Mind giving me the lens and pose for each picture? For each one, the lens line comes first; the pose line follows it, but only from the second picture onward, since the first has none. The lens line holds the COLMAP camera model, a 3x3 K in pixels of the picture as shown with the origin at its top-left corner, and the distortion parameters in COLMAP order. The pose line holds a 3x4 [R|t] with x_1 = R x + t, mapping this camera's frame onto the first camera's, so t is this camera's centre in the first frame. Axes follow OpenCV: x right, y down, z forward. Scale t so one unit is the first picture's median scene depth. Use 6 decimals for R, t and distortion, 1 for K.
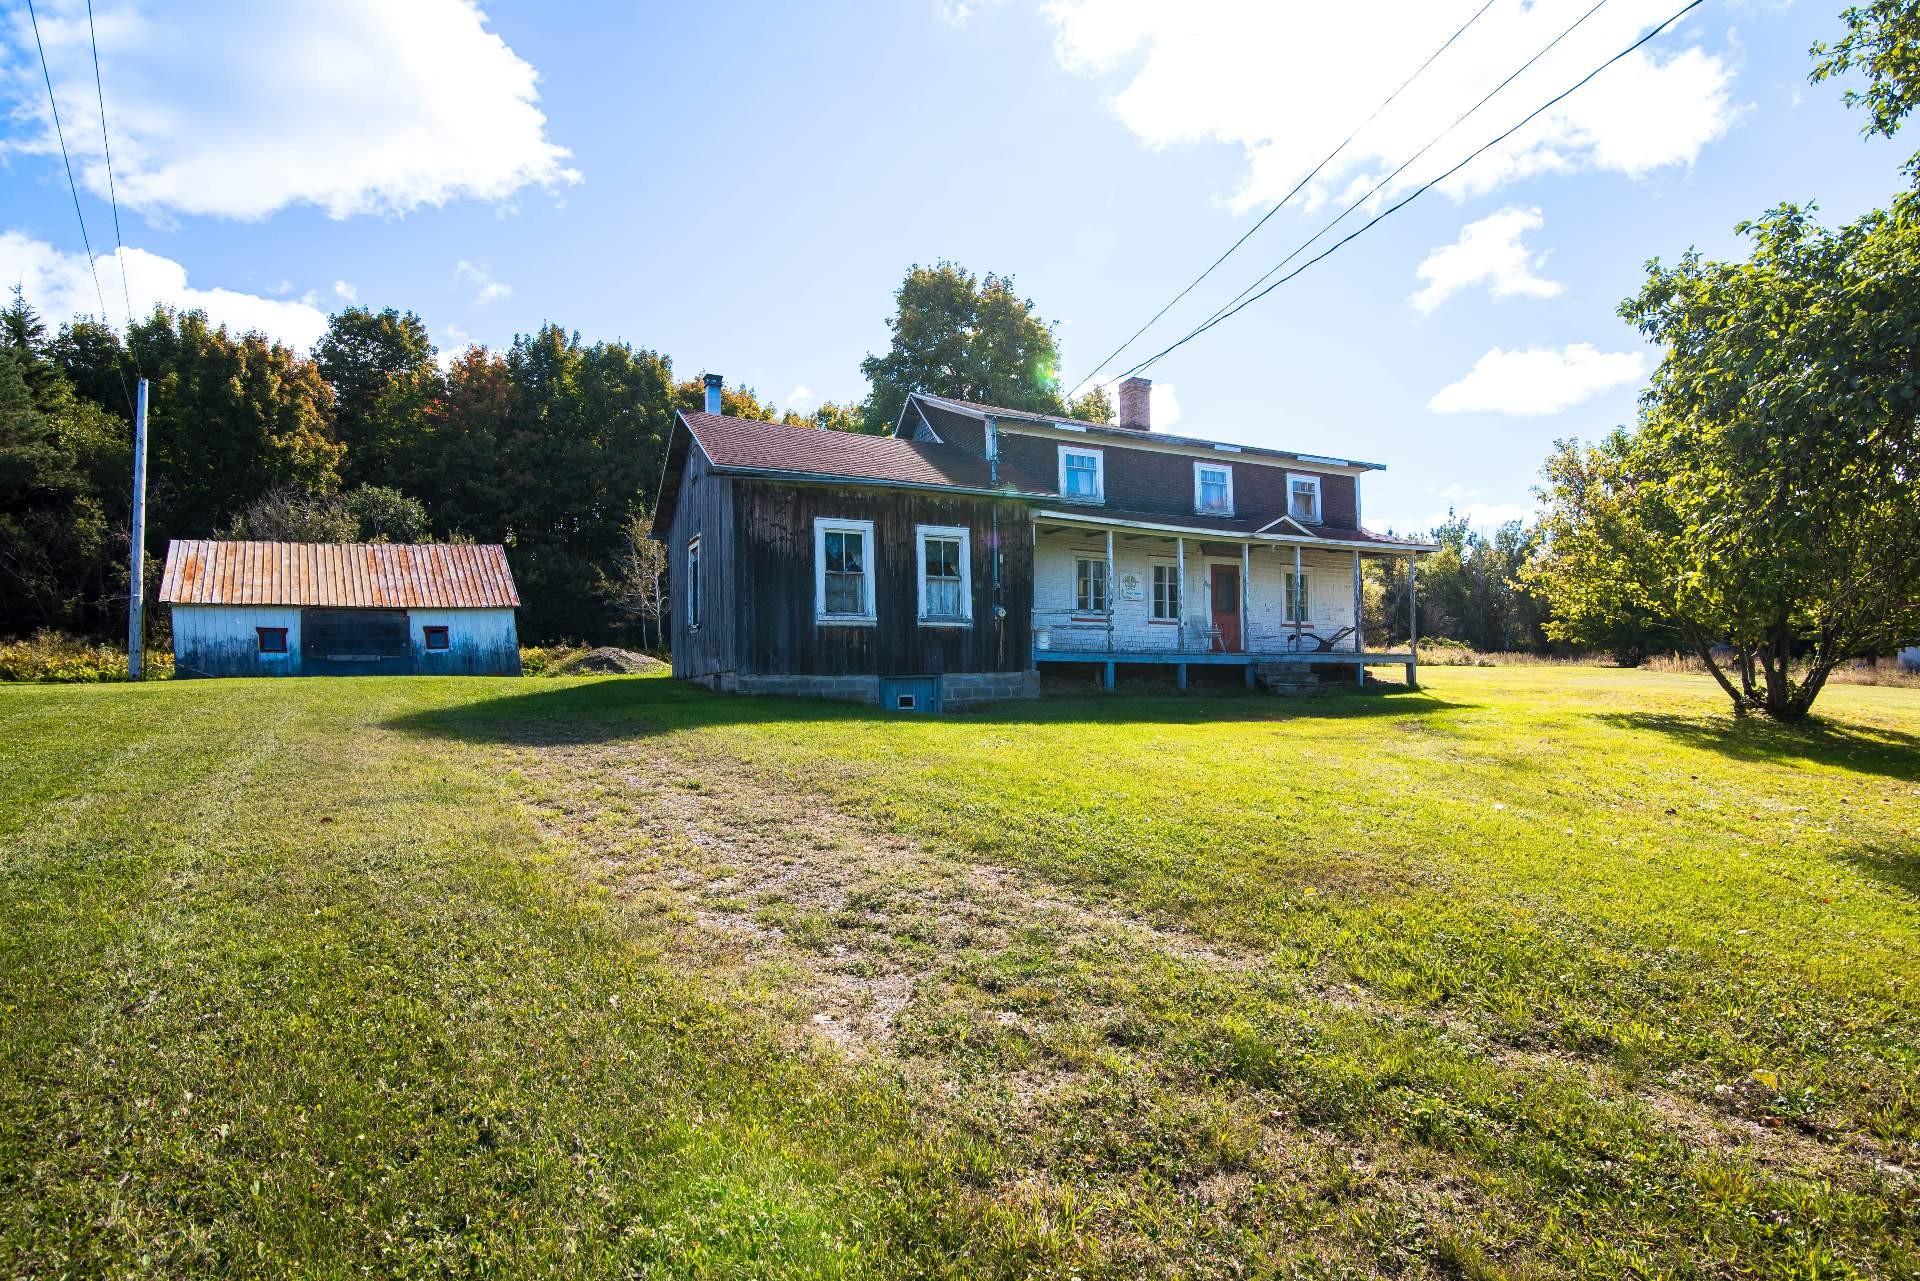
lens RADIAL K [[875.5, 0, 960.0], [0, 875.5, 640.5], [0, 0, 1]] dist [-0.001182, 0.000092]
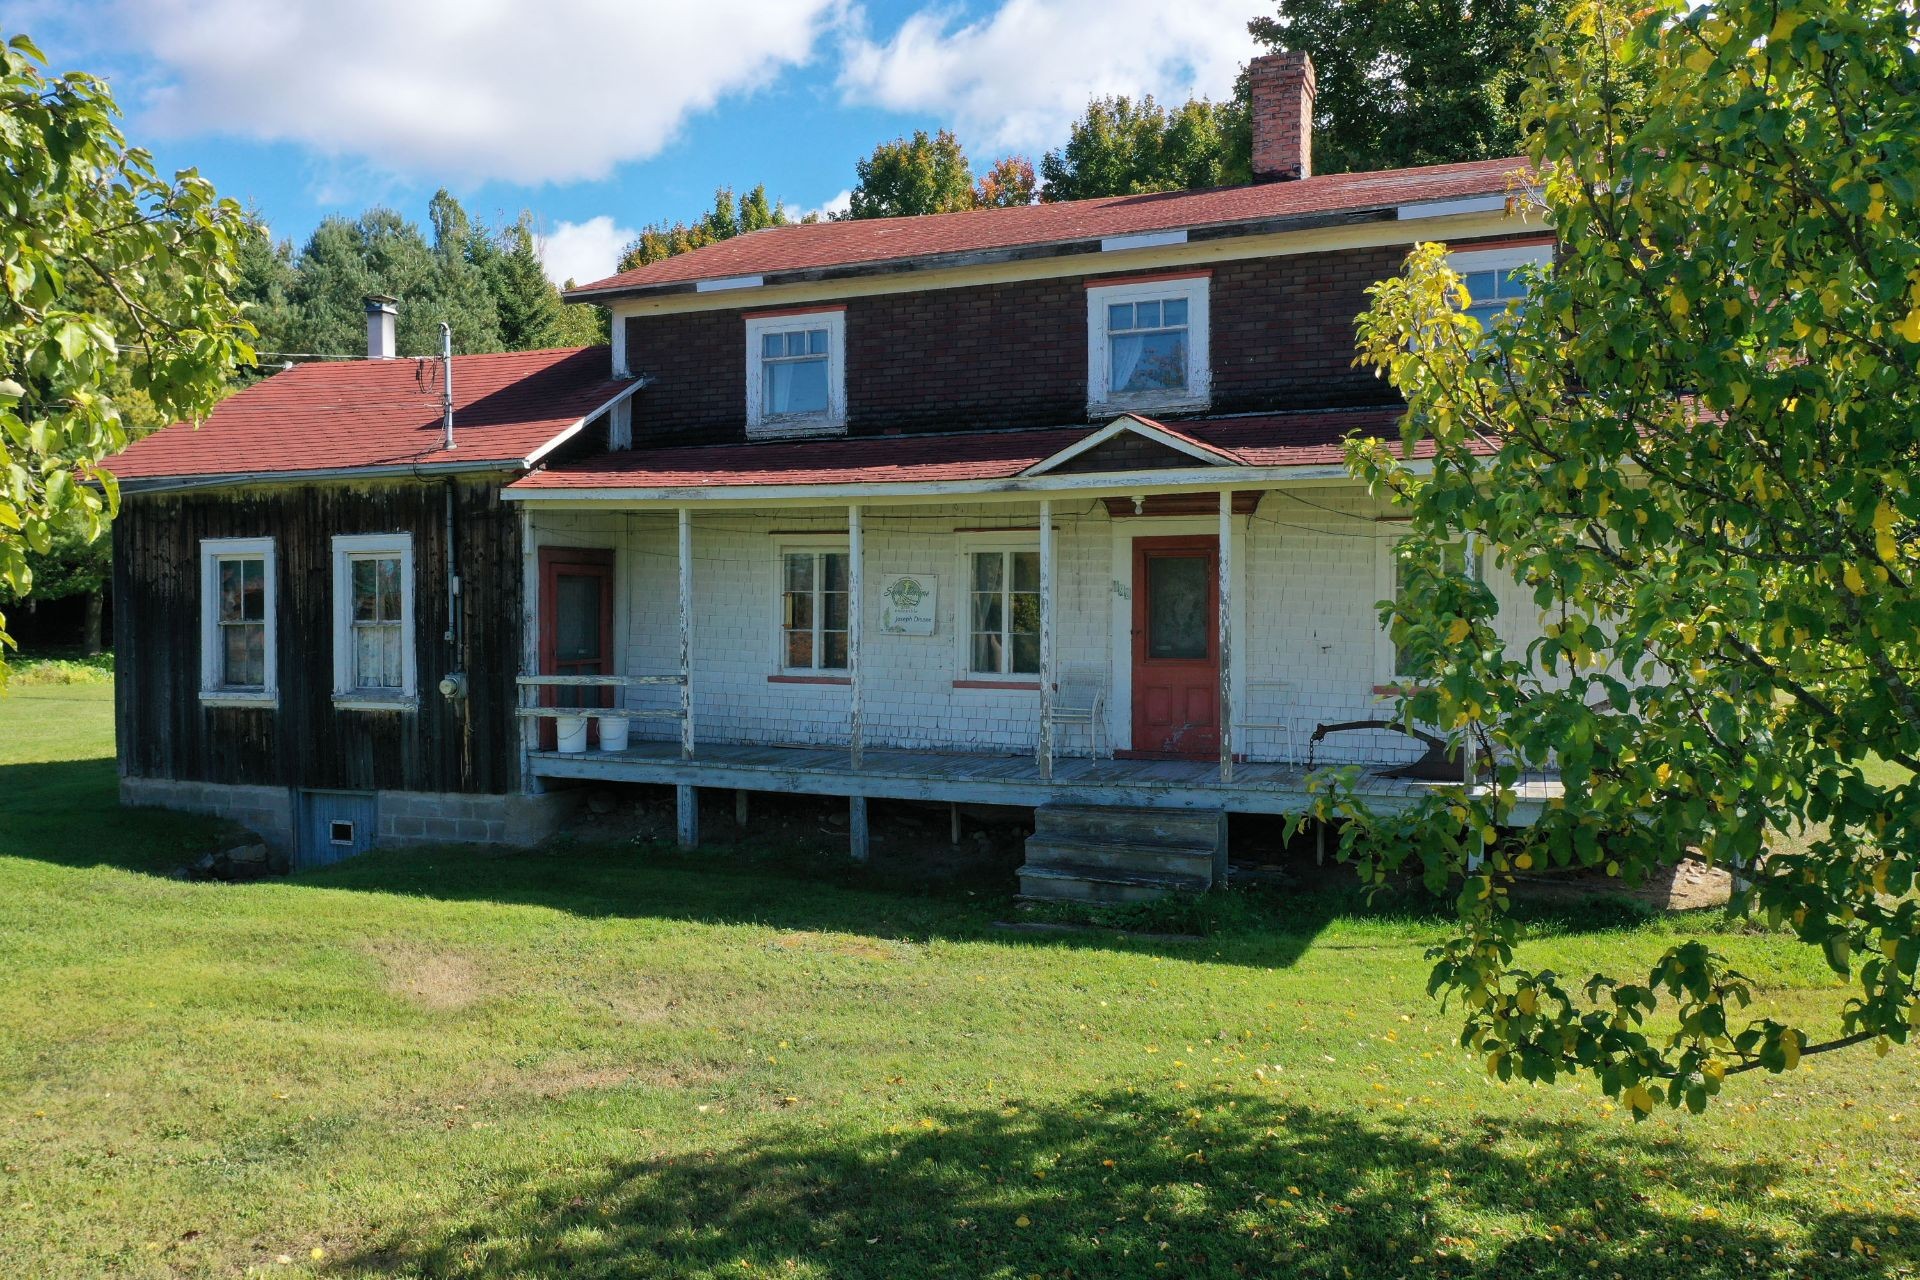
lens RADIAL K [[1521.6, 0, 960.0], [0, 1521.6, 640.0], [0, 0, 1]] dist [-0.000956, 0.008113]
pose [[0.662722, 0.018792, -0.748629, 0.920244], [0.026471, 0.998472, 0.048497, -0.093084], [0.748397, -0.051957, 0.661213, 0.583502]]
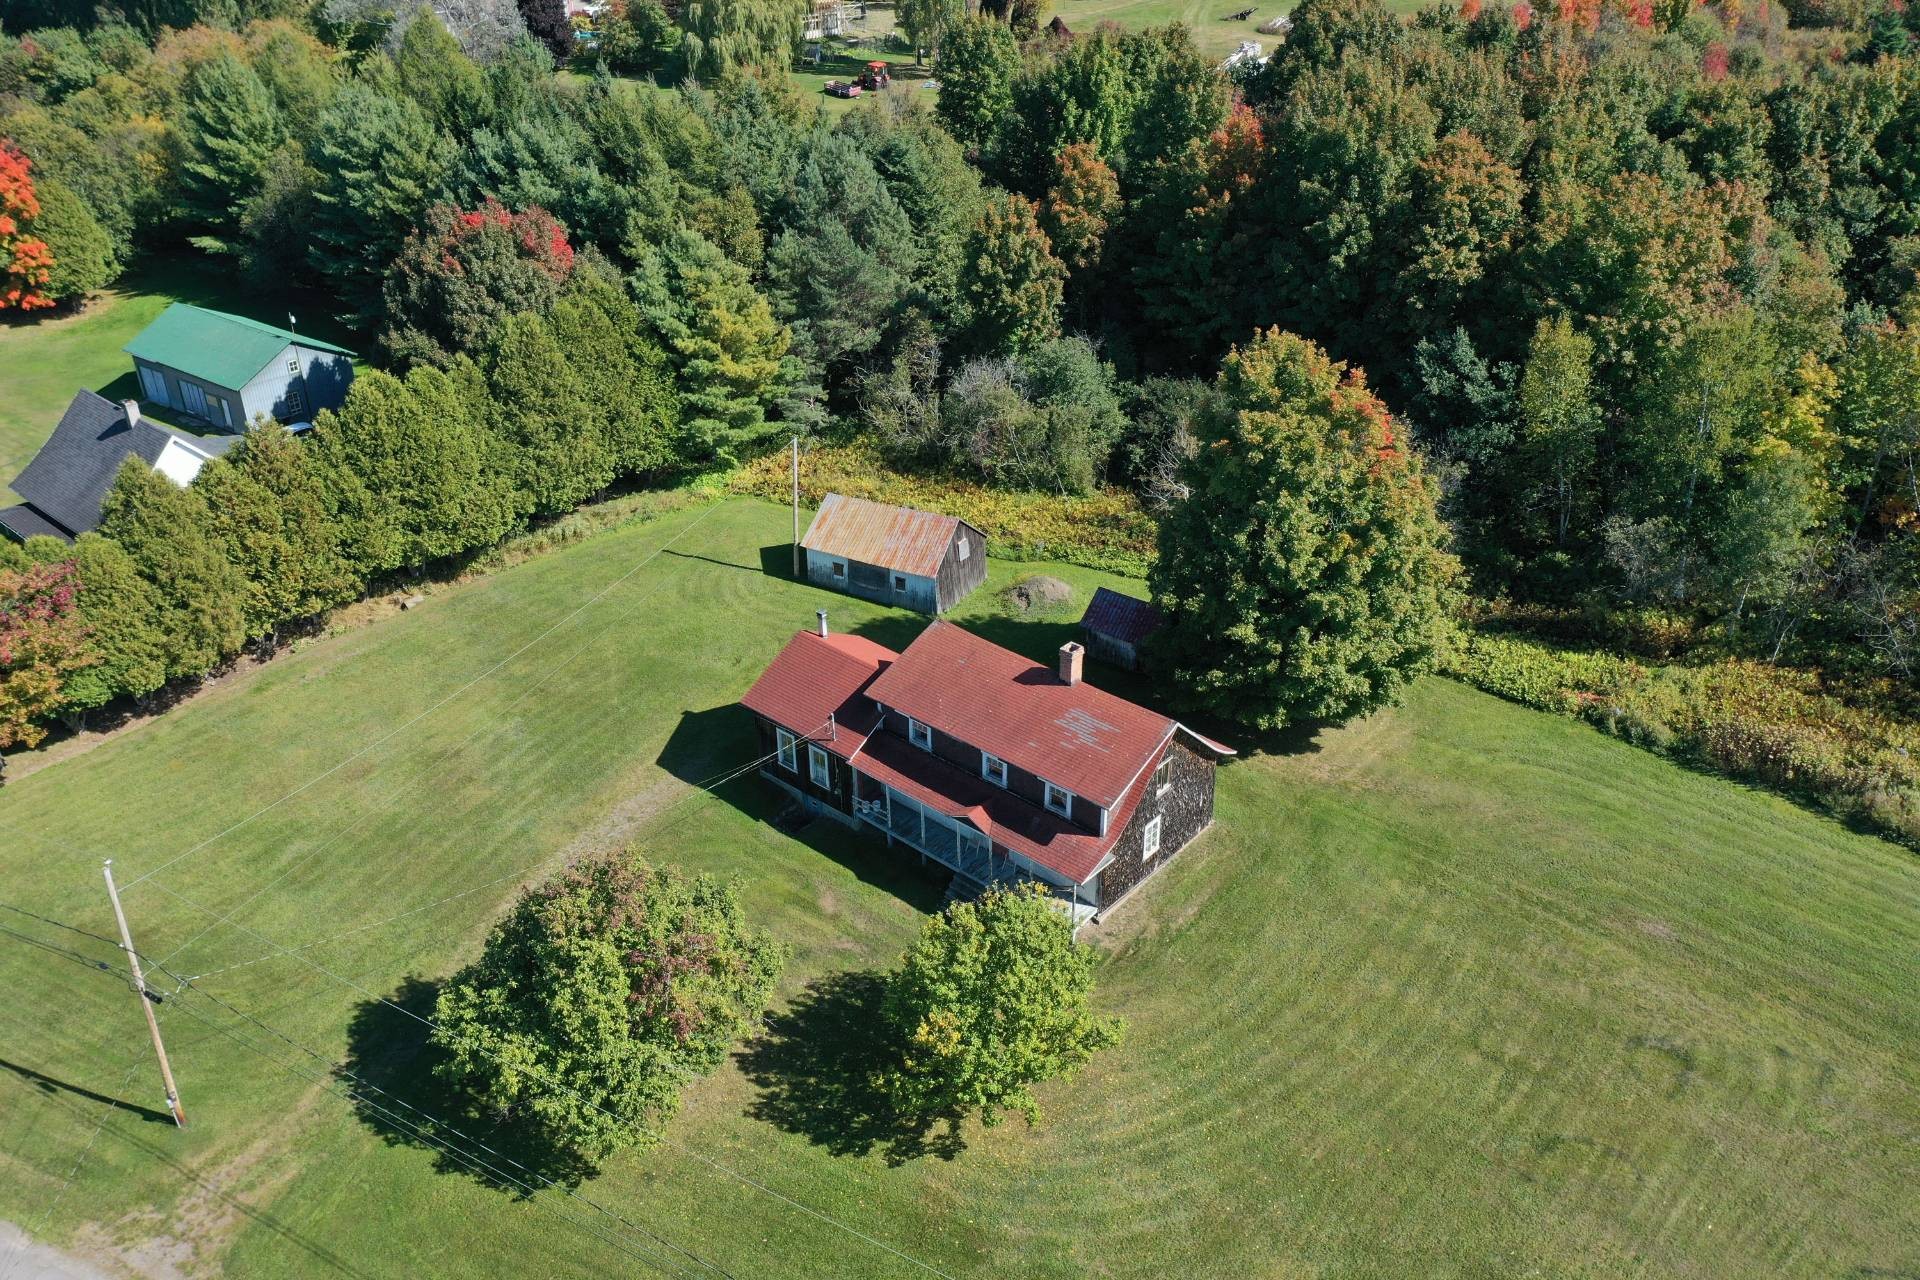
lens RADIAL K [[1521.6, 0, 960.0], [0, 1521.6, 640.0], [0, 0, 1]] dist [-0.000956, 0.008113]
pose [[0.386800, 0.469462, -0.793720, 2.848476], [0.032724, 0.853185, 0.520581, -2.202813], [0.921583, -0.227334, 0.314650, 0.169715]]
